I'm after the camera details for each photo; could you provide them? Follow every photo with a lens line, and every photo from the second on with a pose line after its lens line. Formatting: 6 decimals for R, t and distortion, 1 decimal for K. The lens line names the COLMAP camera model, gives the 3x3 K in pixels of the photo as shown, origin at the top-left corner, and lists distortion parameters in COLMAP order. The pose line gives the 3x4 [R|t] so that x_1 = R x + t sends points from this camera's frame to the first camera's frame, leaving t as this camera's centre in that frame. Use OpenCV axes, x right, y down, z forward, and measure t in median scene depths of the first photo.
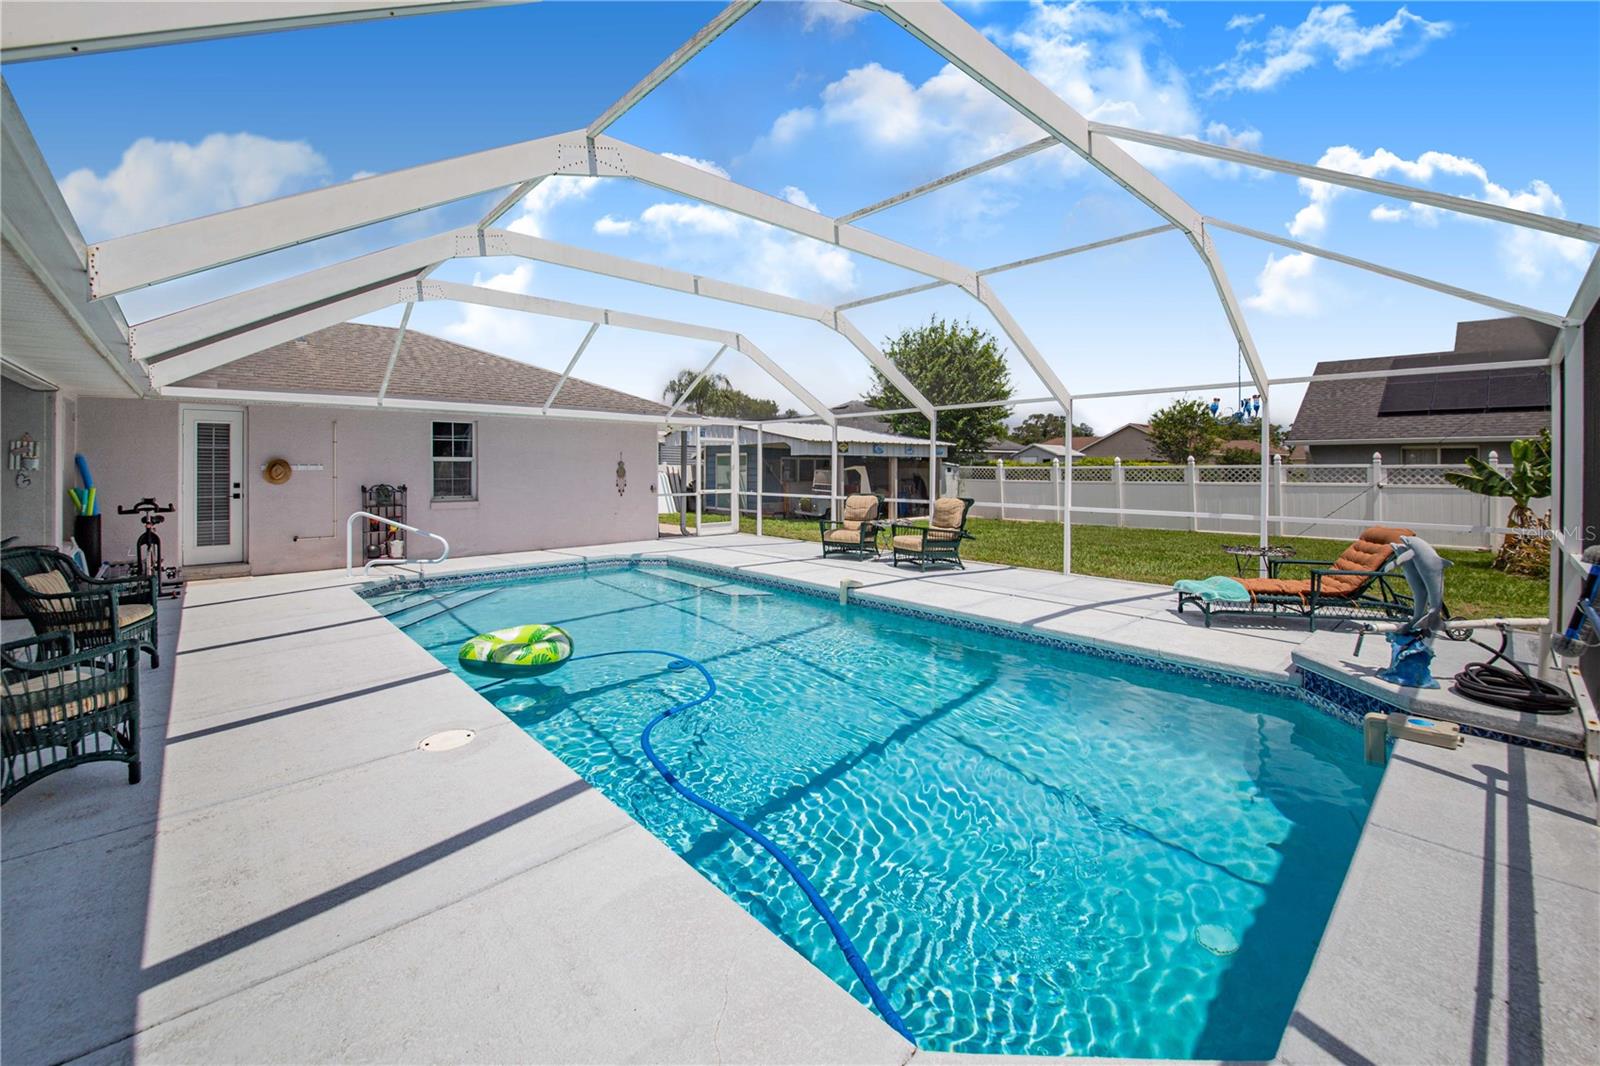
lens RADIAL K [[652.6, 0, 795.9], [0, 652.6, 468.5], [0, 0, 1]] dist [0.009159, -0.013401]
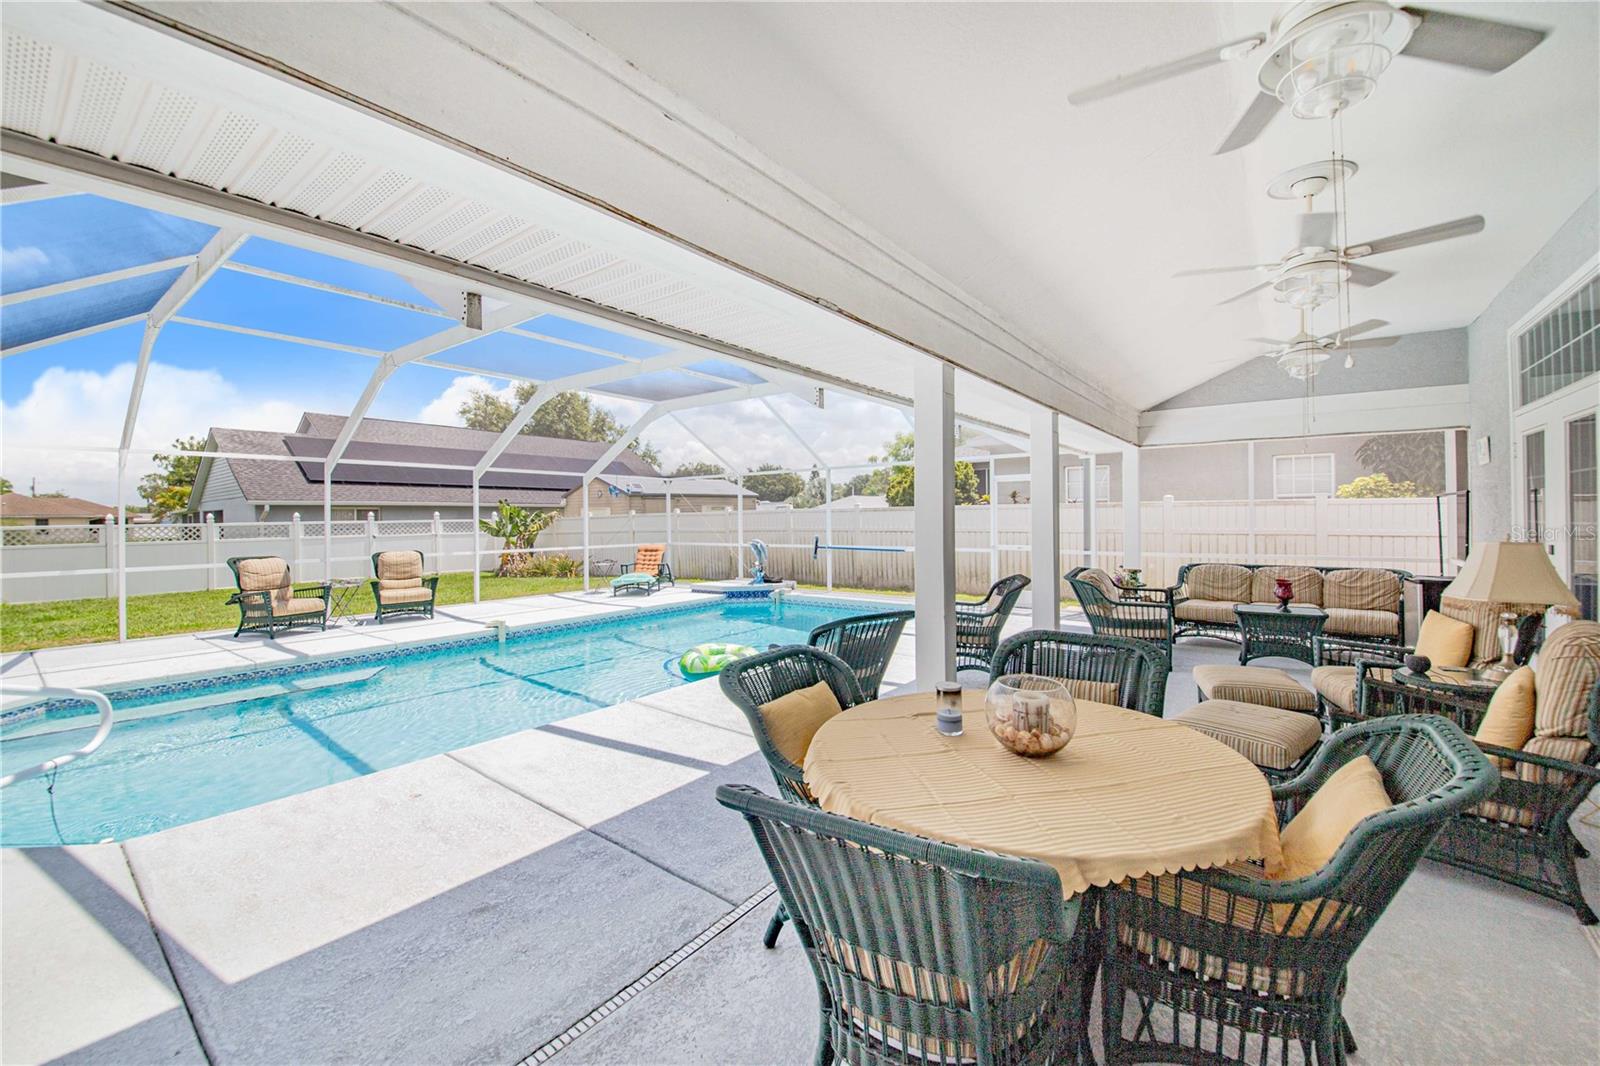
lens RADIAL K [[633.7, 0, 796.0], [0, 633.7, 525.0], [0, 0, 1]] dist [-0.000369, -0.010892]
pose [[-0.172739, -0.009610, 0.984921, -0.828751], [0.013241, 0.999839, 0.012078, -0.001313], [-0.984879, 0.015128, -0.172584, 0.507055]]
